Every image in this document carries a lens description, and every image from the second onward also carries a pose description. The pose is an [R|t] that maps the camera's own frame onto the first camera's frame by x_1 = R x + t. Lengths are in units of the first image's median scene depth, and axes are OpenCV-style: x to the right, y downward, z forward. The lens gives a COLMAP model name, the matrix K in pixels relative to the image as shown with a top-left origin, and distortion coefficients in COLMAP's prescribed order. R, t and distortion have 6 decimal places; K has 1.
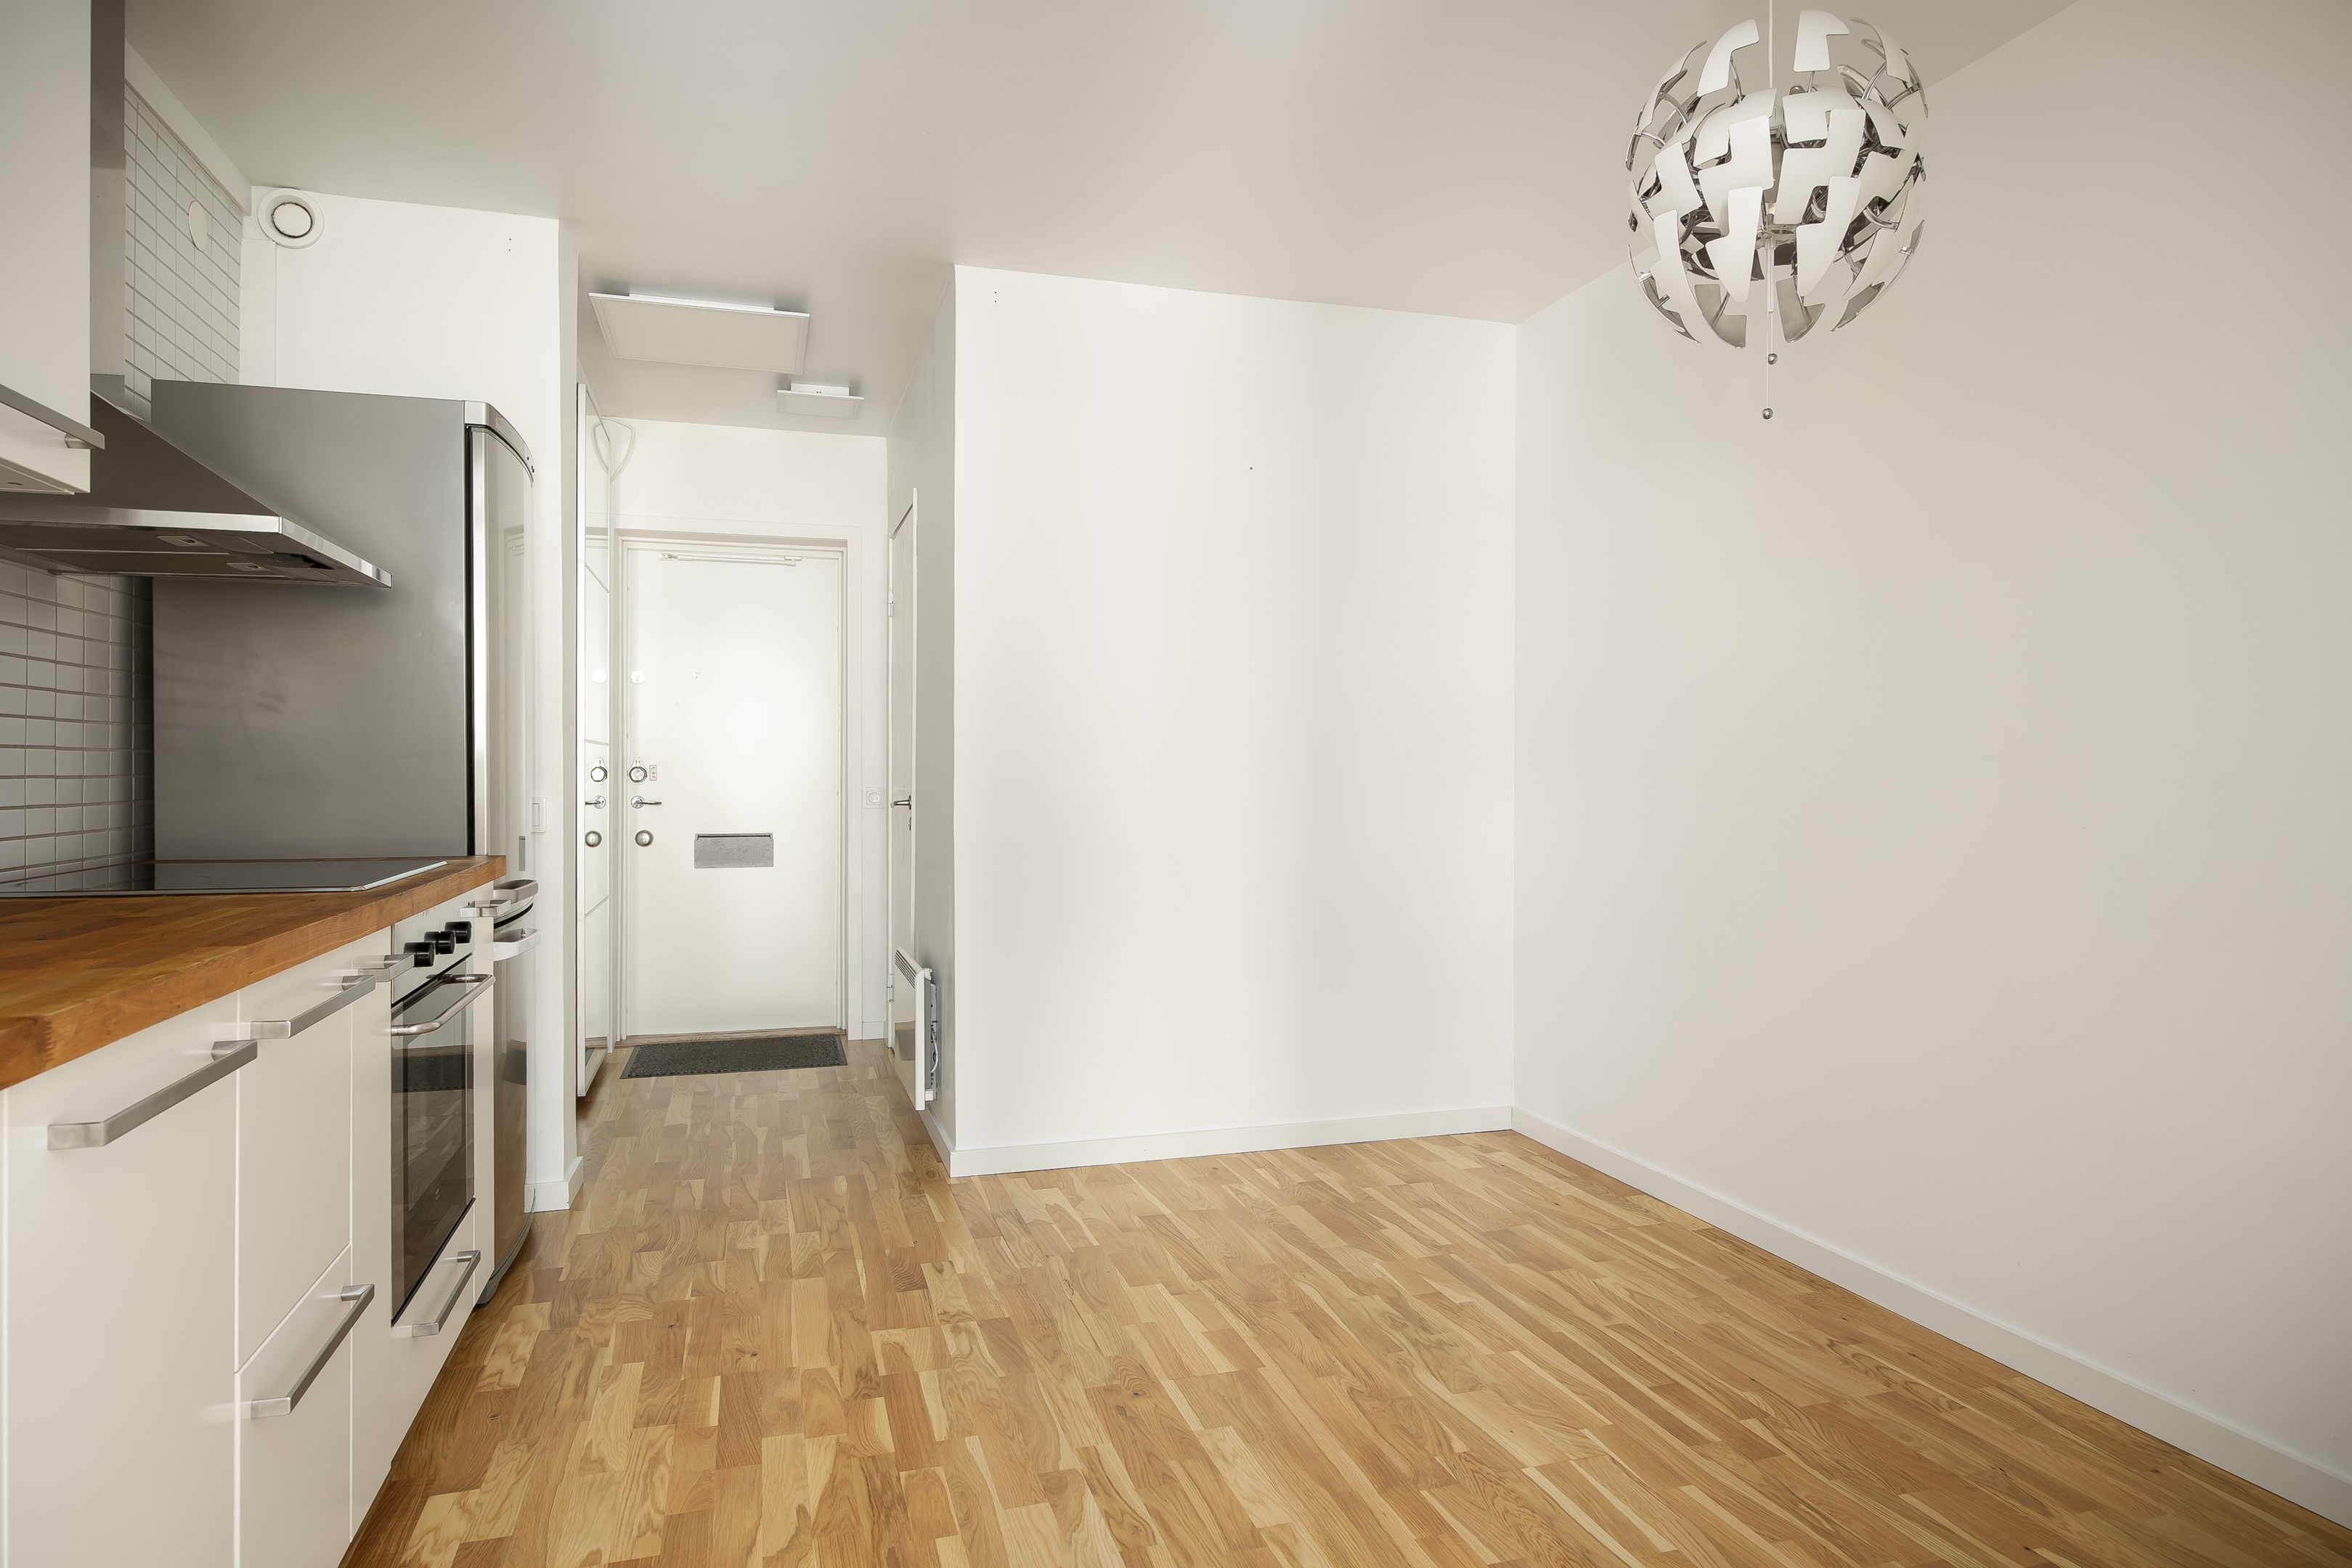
lens RADIAL K [[1325.1, 0, 1167.2], [0, 1325.1, 772.1], [0, 0, 1]] dist [-0.023438, -0.000883]
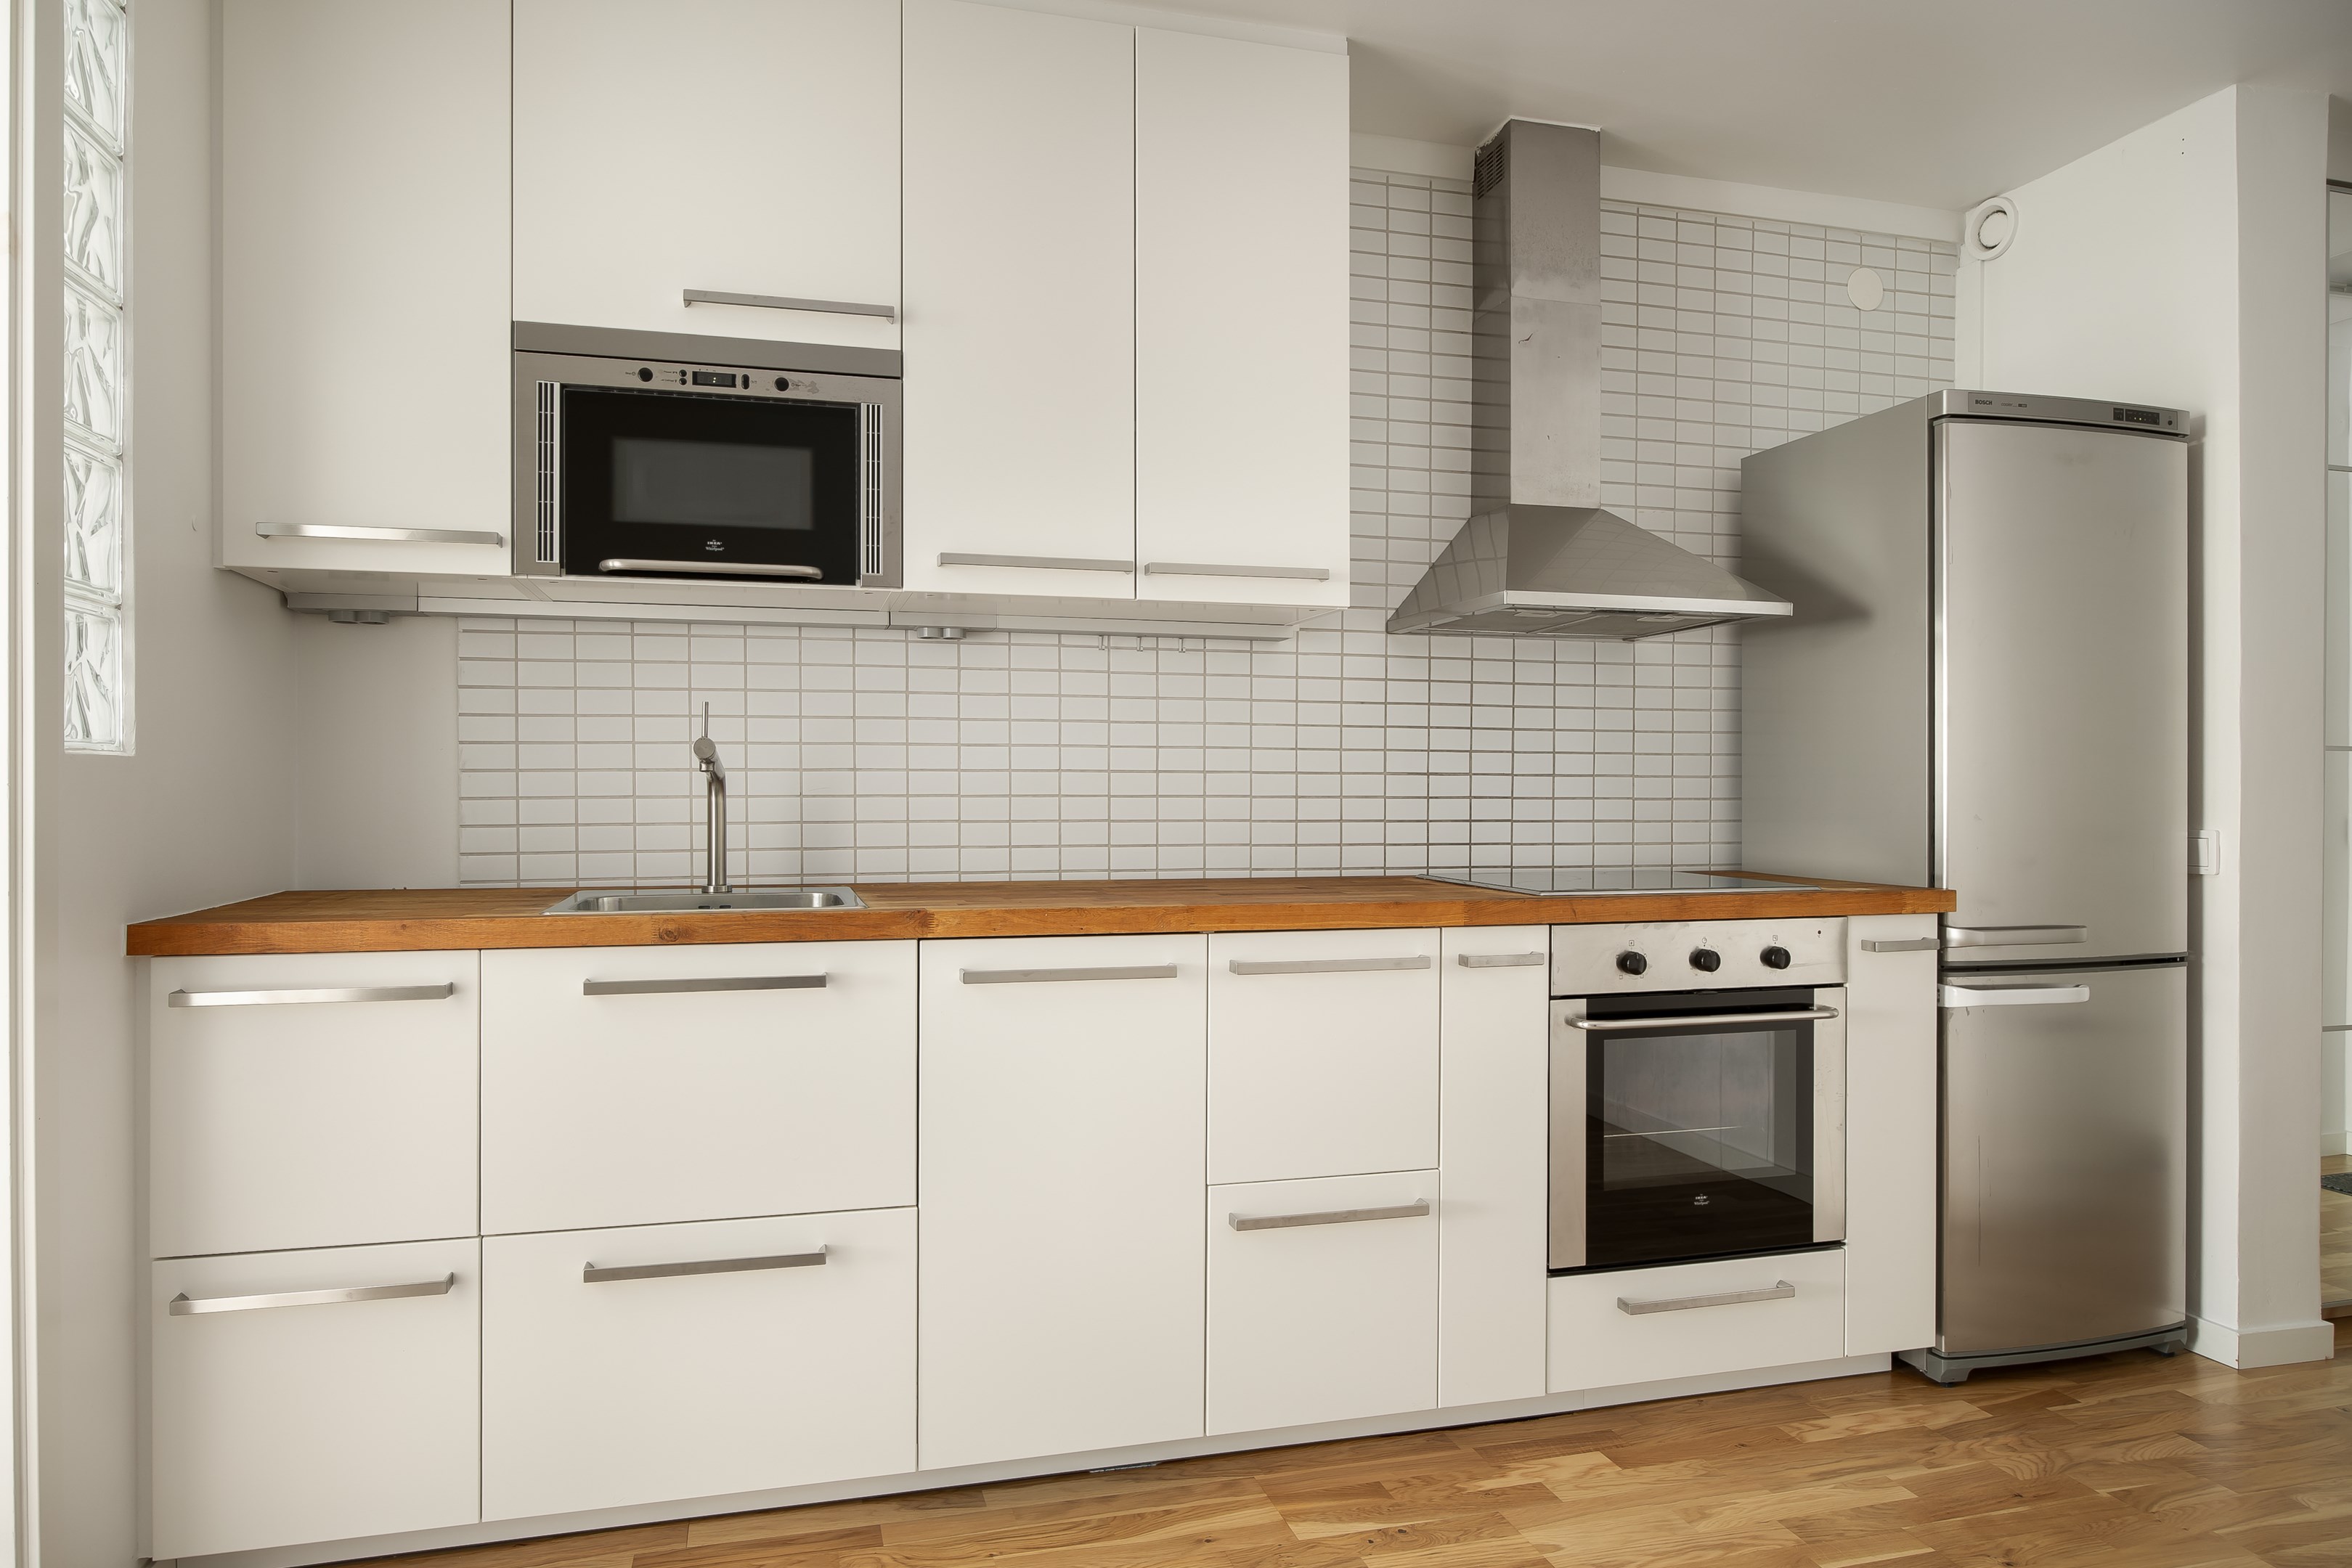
lens RADIAL K [[1438.2, 0, 1175.2], [0, 1438.2, 797.7], [0, 0, 1]] dist [-0.034684, 0.003213]
pose [[-0.045923, 0.002452, -0.998942, 0.417820], [-0.007678, 0.999967, 0.002808, 0.002074], [0.998915, 0.007799, -0.045903, 0.447266]]
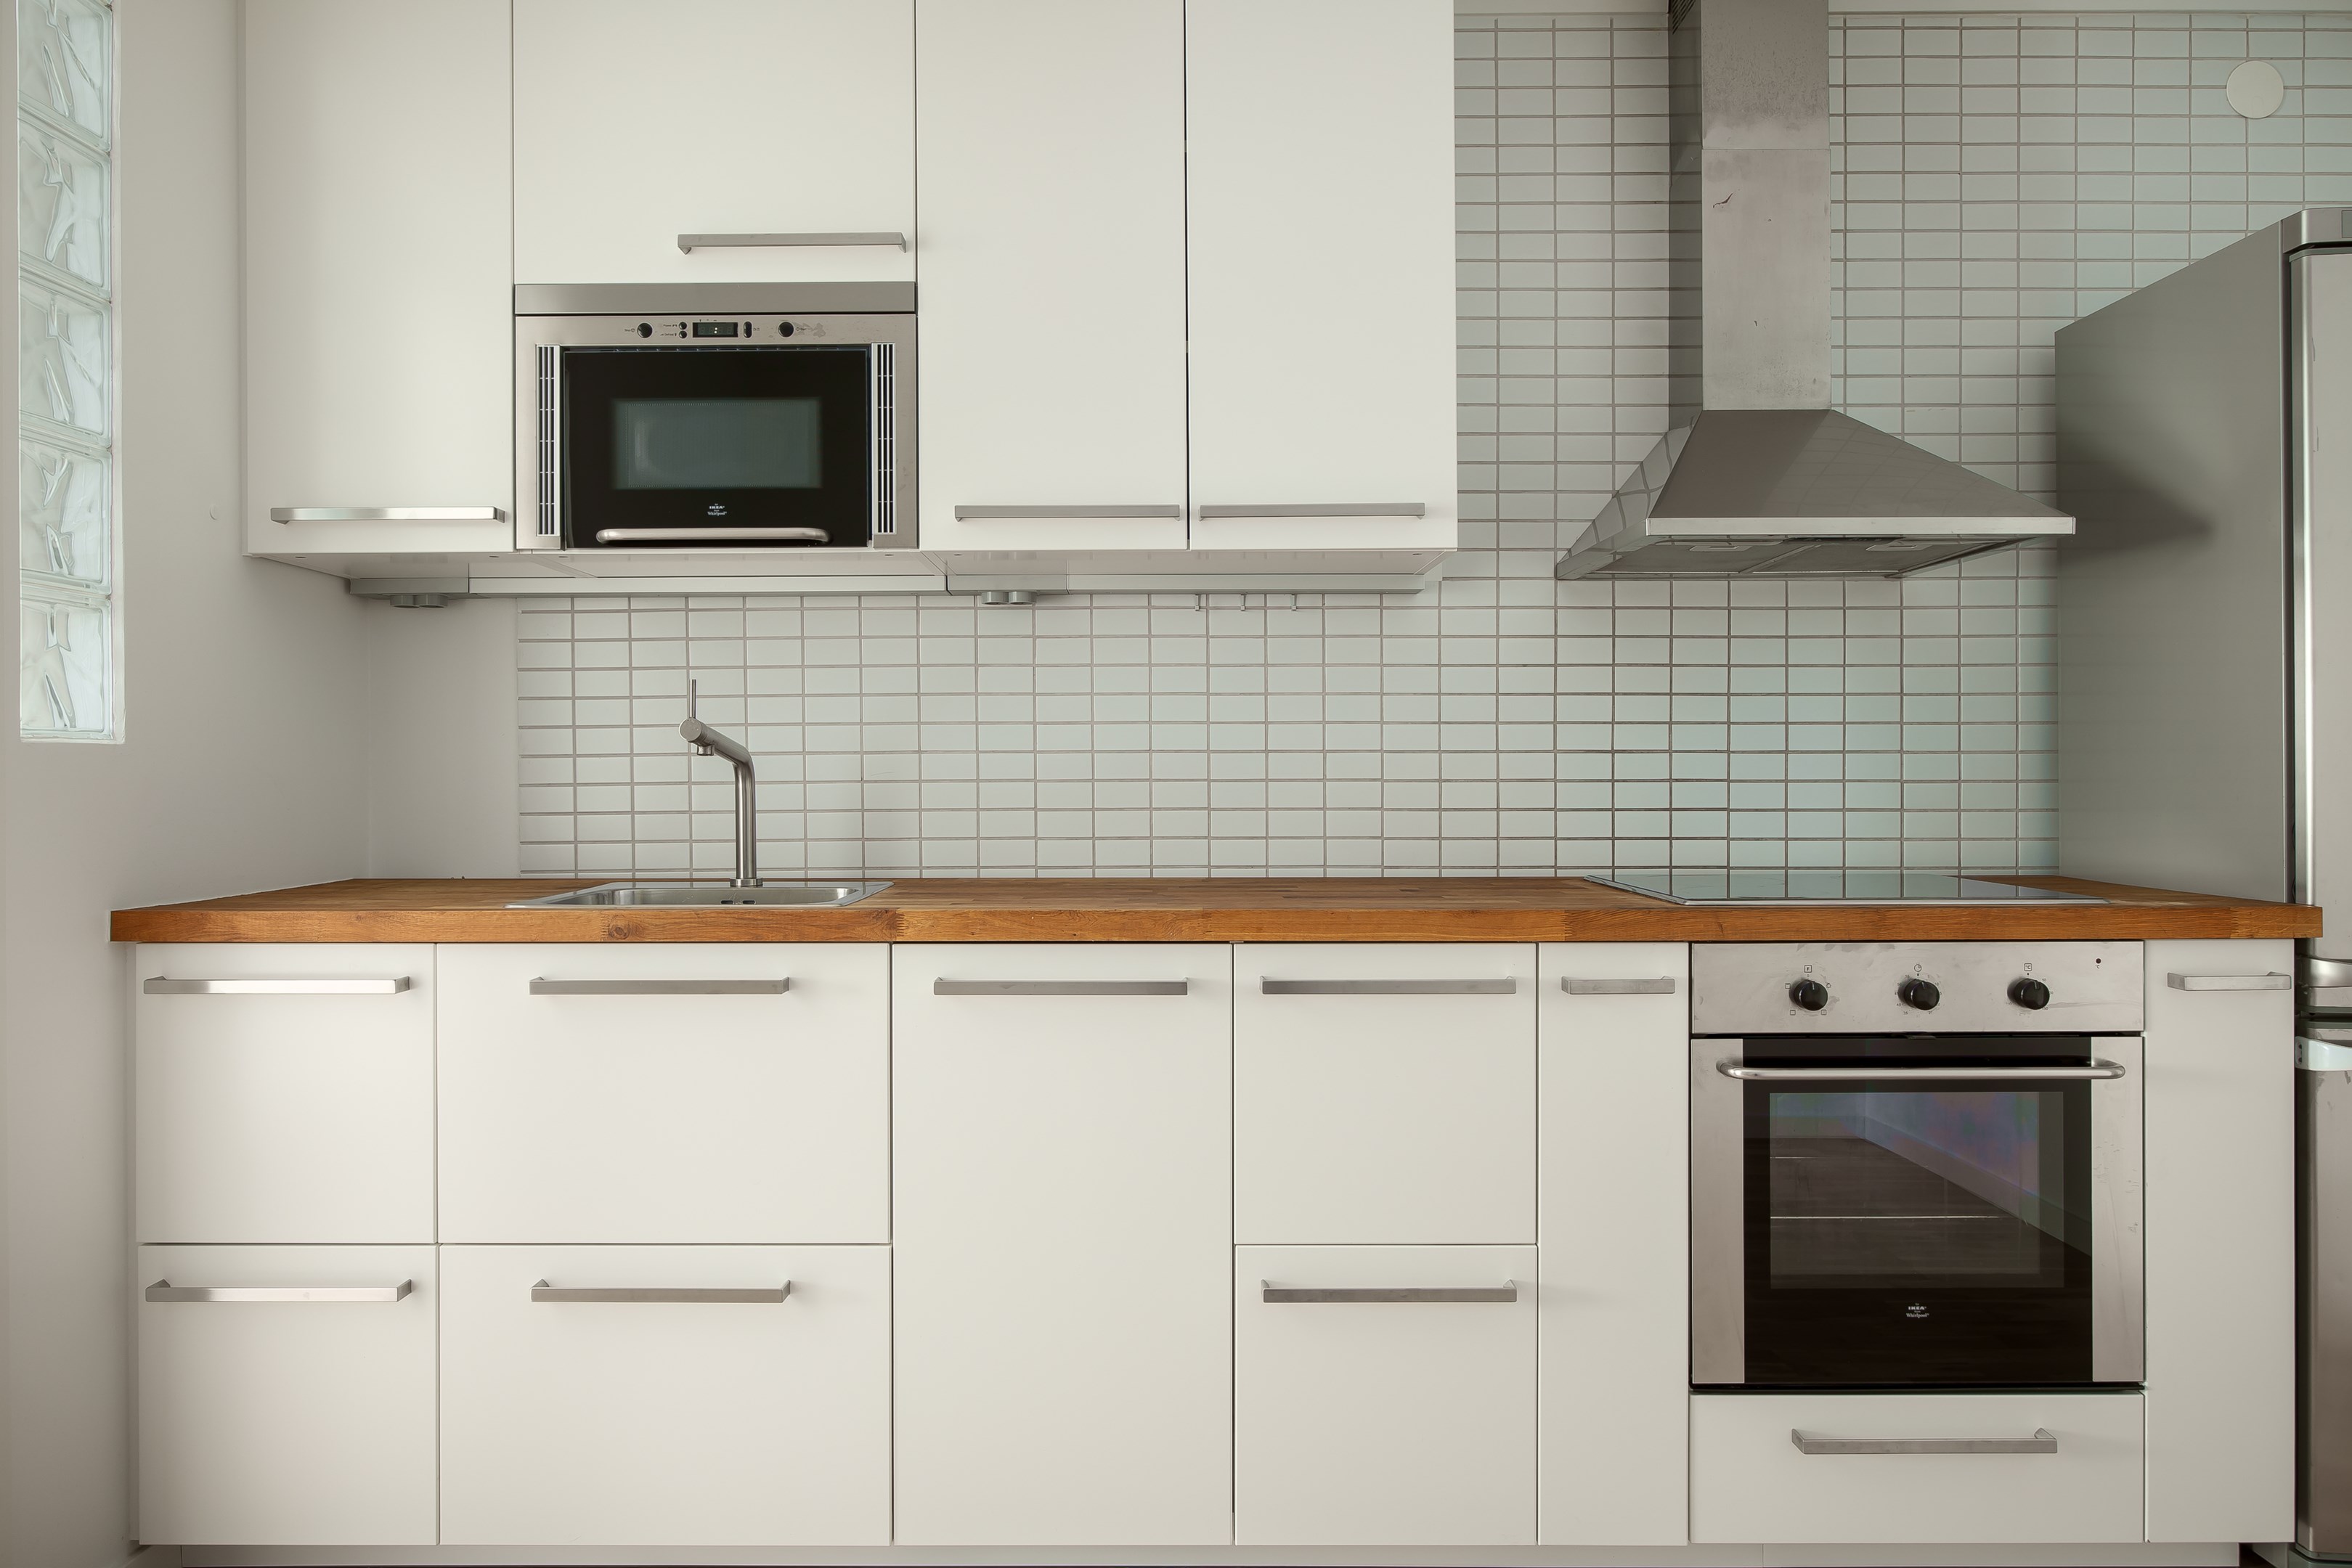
lens RADIAL K [[1624.5, 0, 1175.3], [0, 1624.5, 767.8], [0, 0, 1]] dist [-0.026223, 0.004390]
pose [[-0.311811, -0.006792, -0.950120, 0.348891], [-0.003451, 0.999976, -0.006015, 0.002336], [0.950138, 0.001404, -0.311827, 0.635764]]
